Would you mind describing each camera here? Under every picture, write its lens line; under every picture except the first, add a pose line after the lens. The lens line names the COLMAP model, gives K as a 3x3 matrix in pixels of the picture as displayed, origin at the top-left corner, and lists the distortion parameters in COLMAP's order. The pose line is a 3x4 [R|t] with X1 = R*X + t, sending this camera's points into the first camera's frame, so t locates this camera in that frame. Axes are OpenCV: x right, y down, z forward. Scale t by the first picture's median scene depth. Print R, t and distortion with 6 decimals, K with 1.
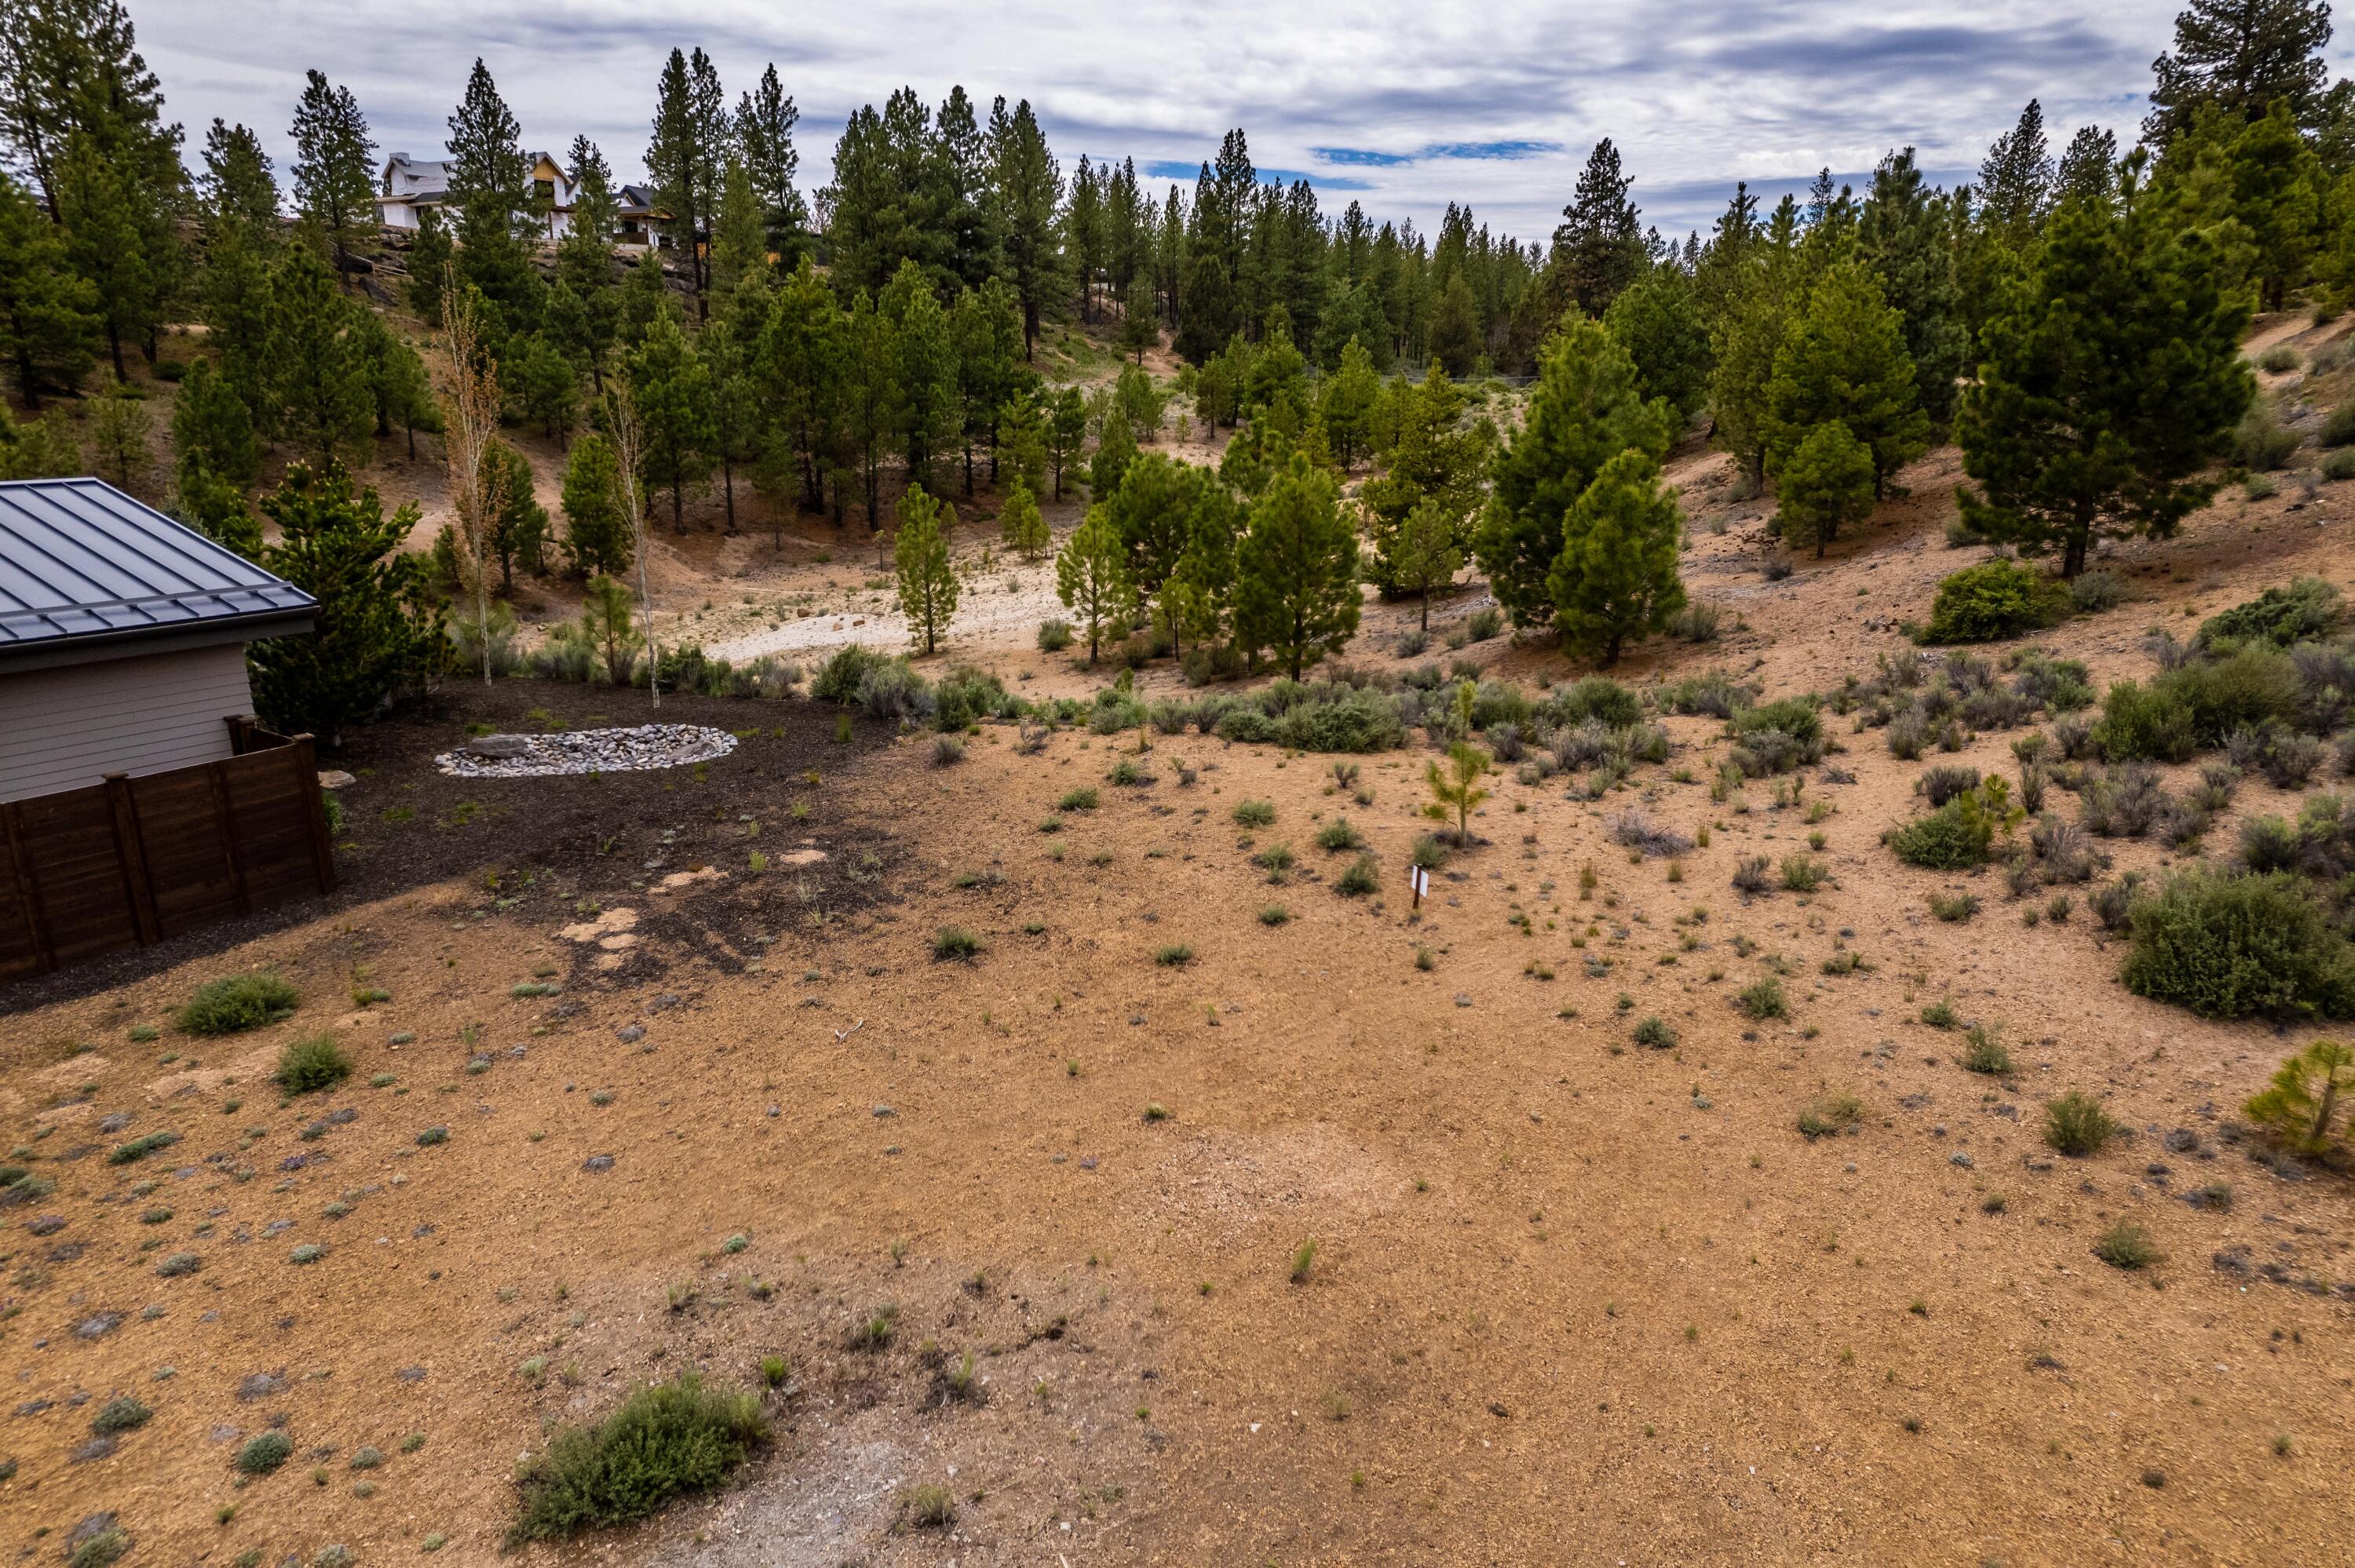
lens RADIAL K [[1521.3, 0, 1177.5], [0, 1521.3, 784.0], [0, 0, 1]] dist [-0.079187, 0.074349]
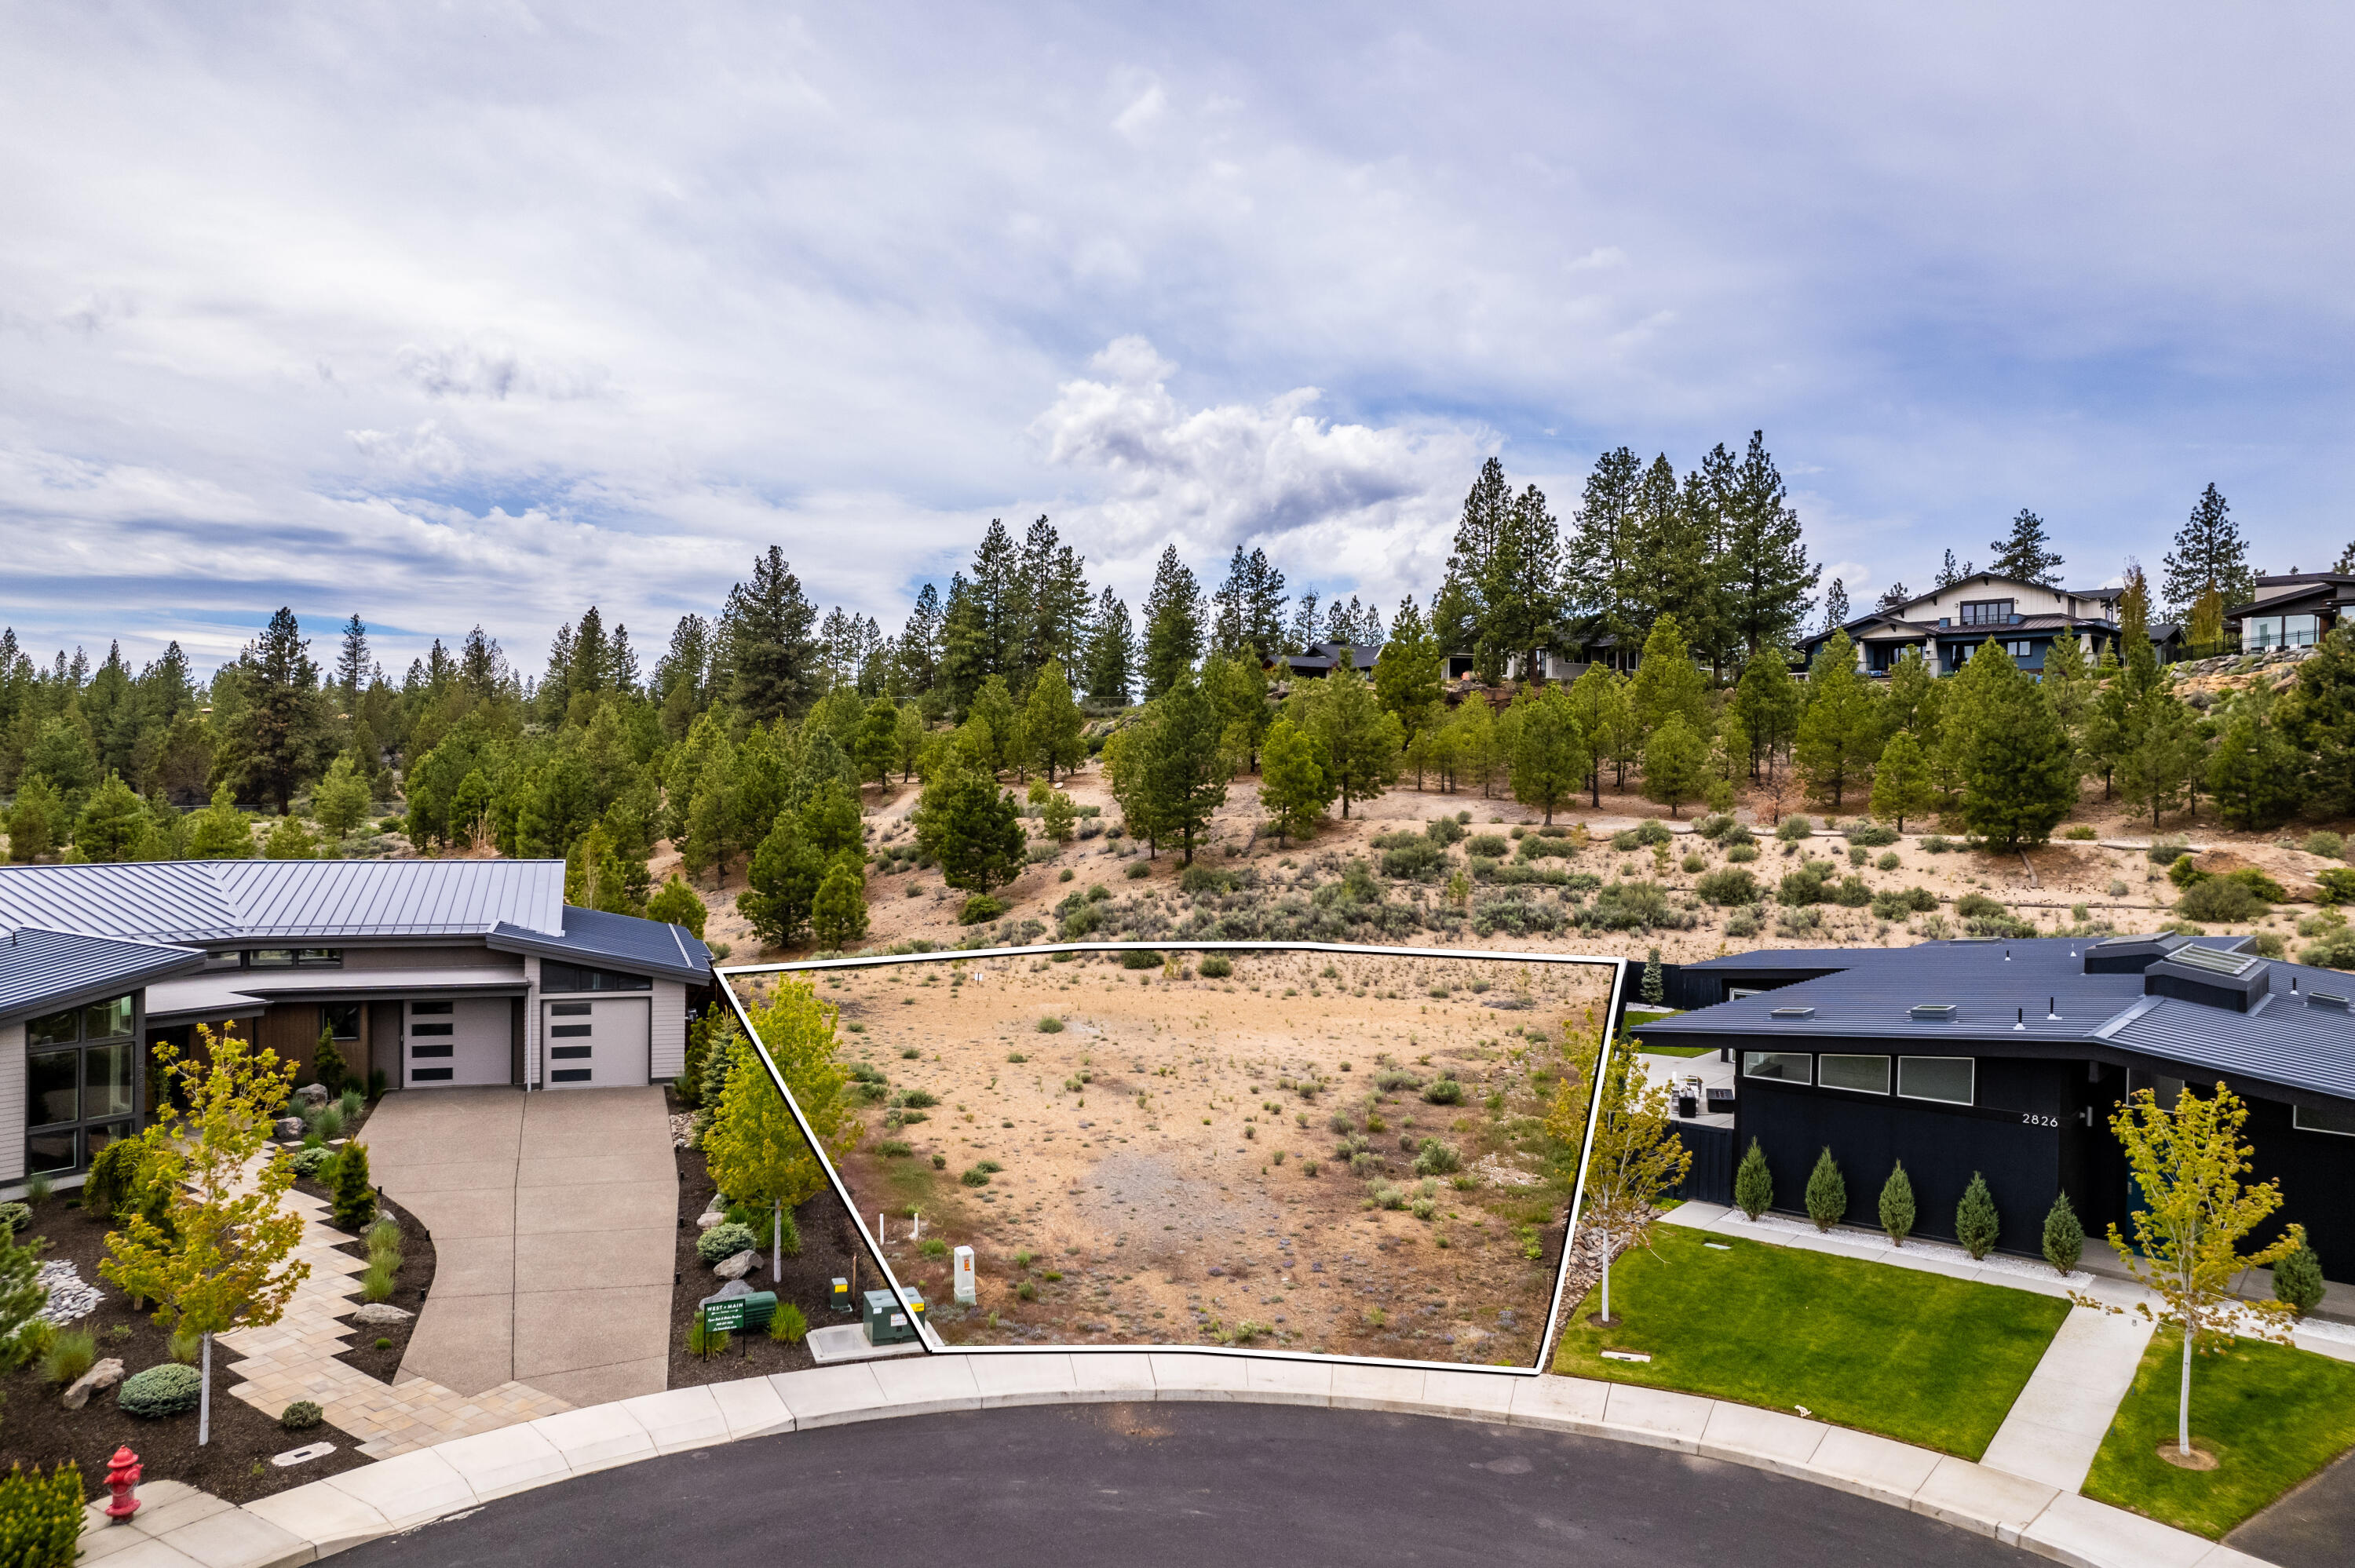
lens RADIAL K [[1548.8, 0, 1172.3], [0, 1548.8, 798.6], [0, 0, 1]] dist [-0.076793, 0.062758]
pose [[0.573739, -0.003303, 0.819031, -2.683153], [0.213069, 0.966164, -0.145360, 0.294276], [-0.790838, 0.257909, 0.555030, -1.609331]]
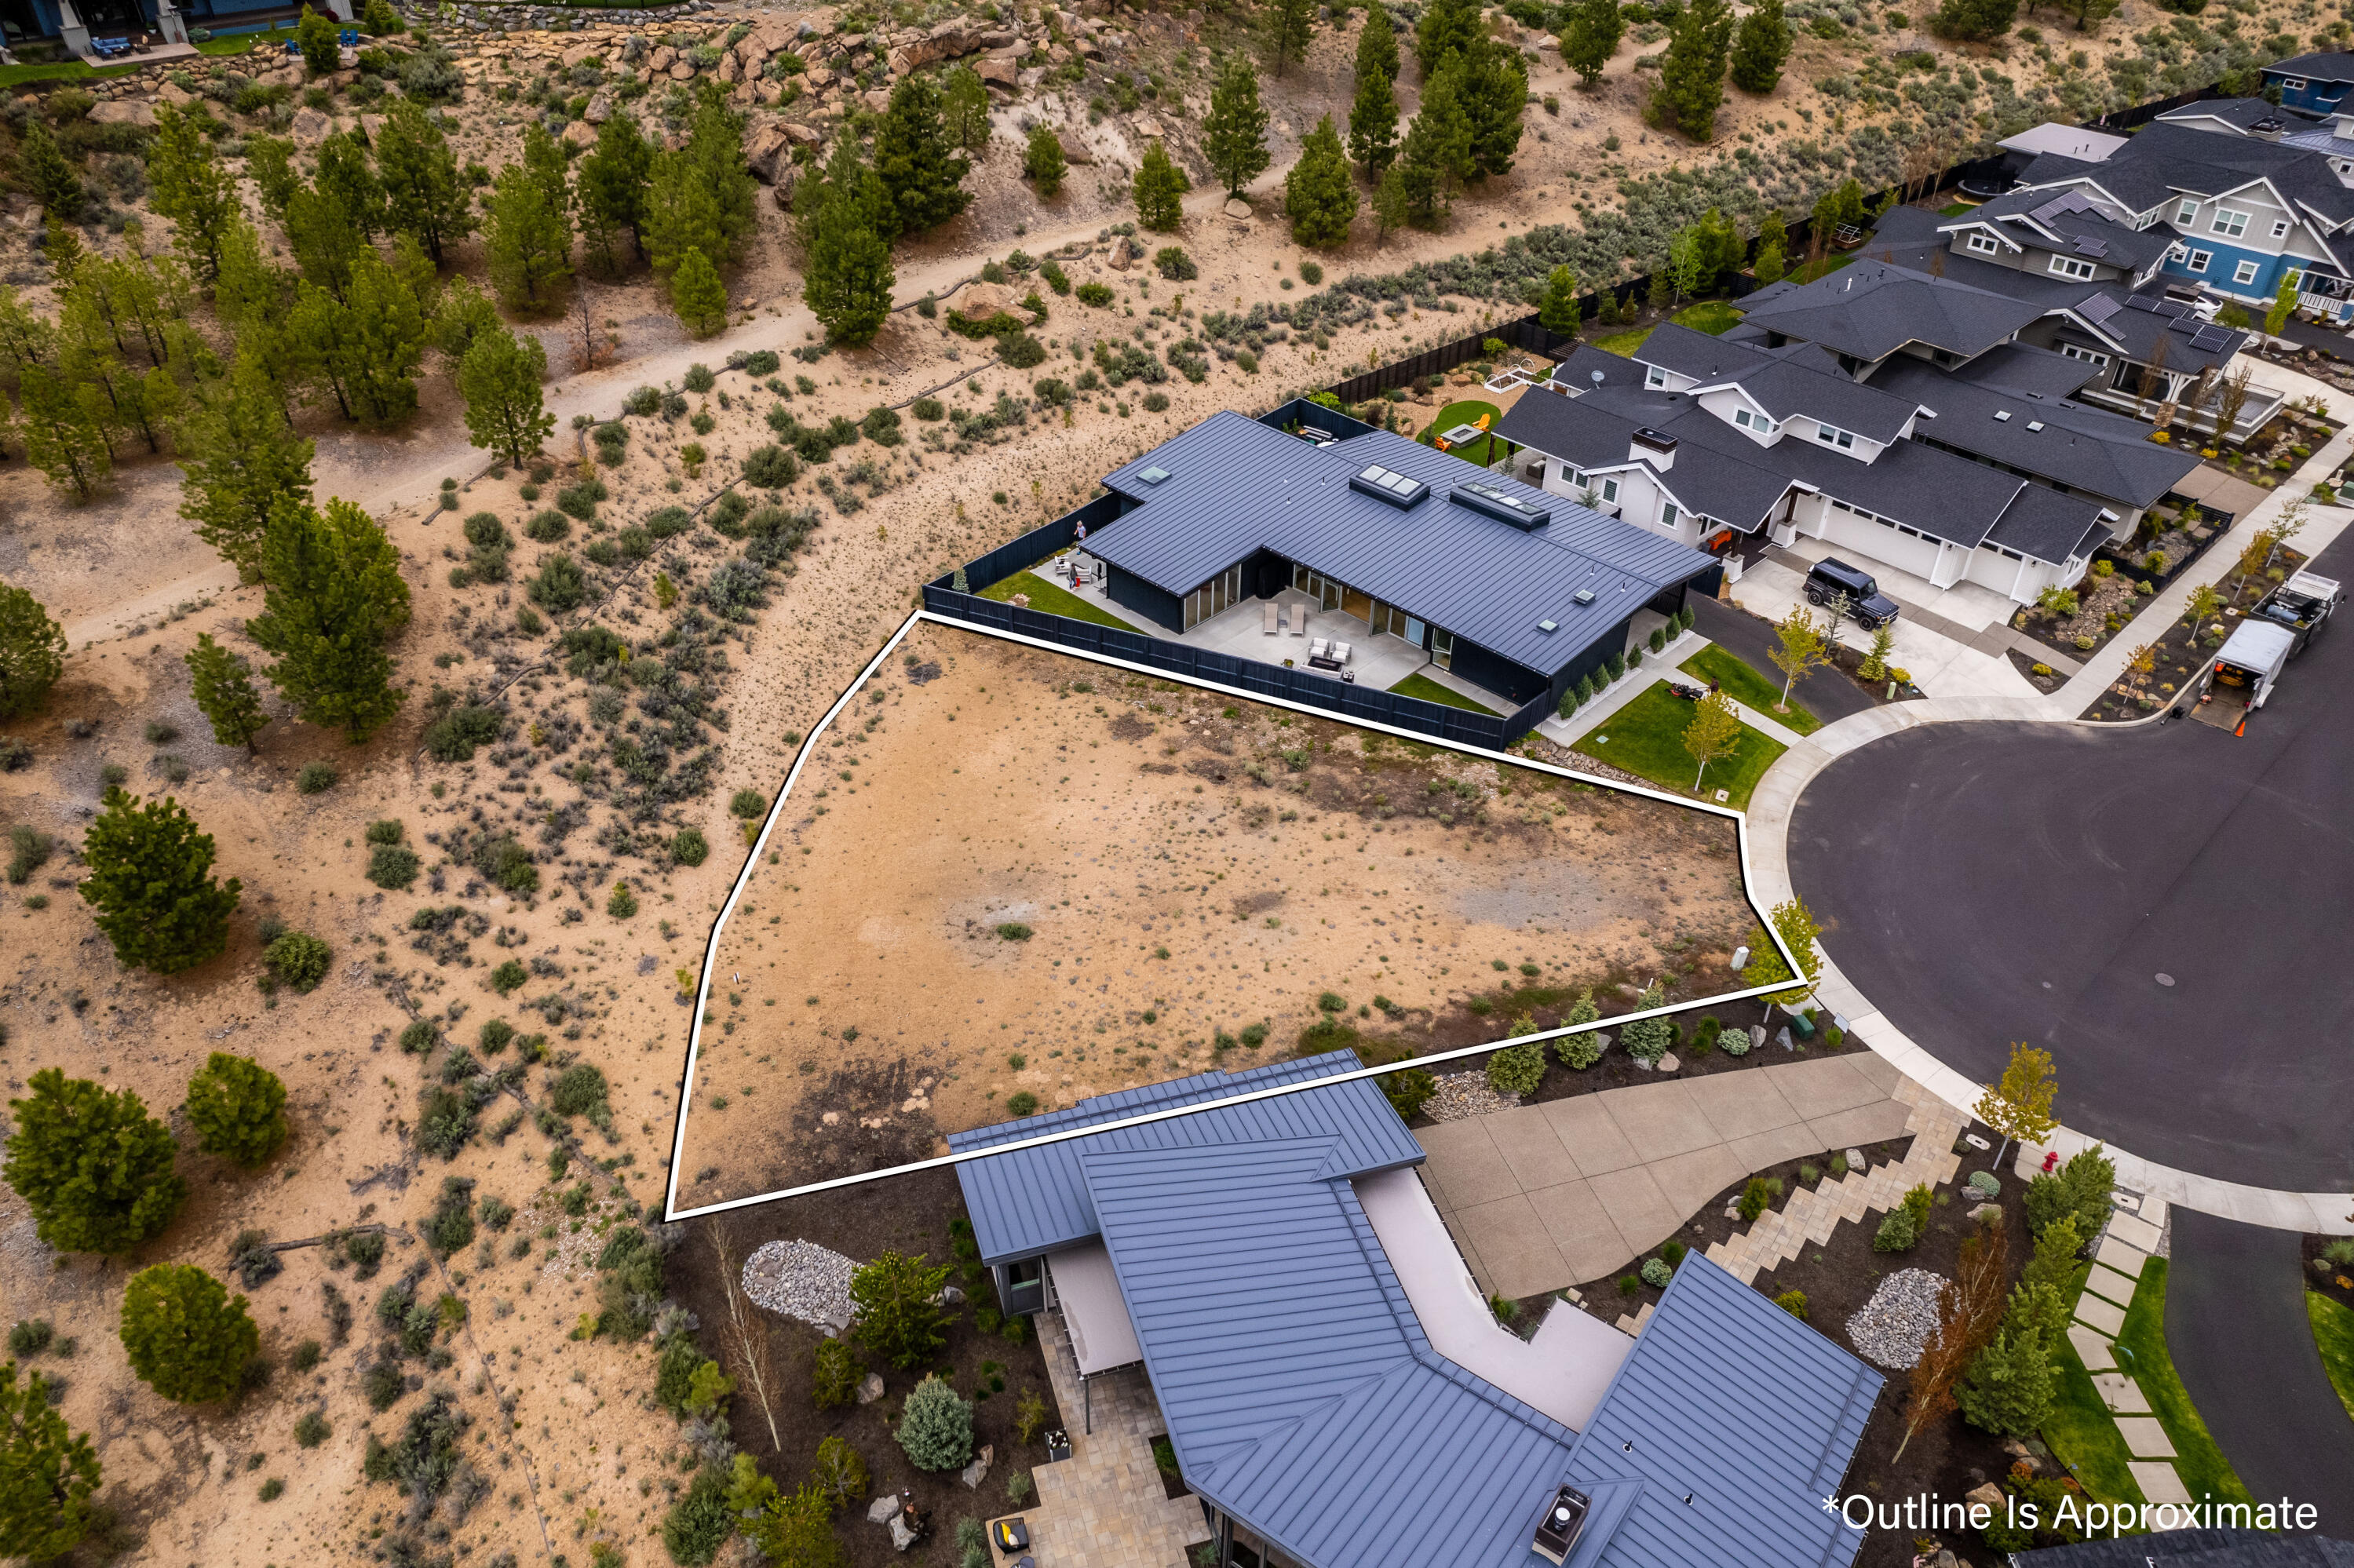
lens RADIAL K [[1614.7, 0, 1152.5], [0, 1614.7, 856.2], [0, 0, 1]] dist [-0.083500, 0.068032]
pose [[-0.774714, -0.401092, 0.488819, -2.121115], [0.171451, 0.610856, 0.772955, -2.615191], [-0.608624, 0.682628, -0.404471, 1.669094]]
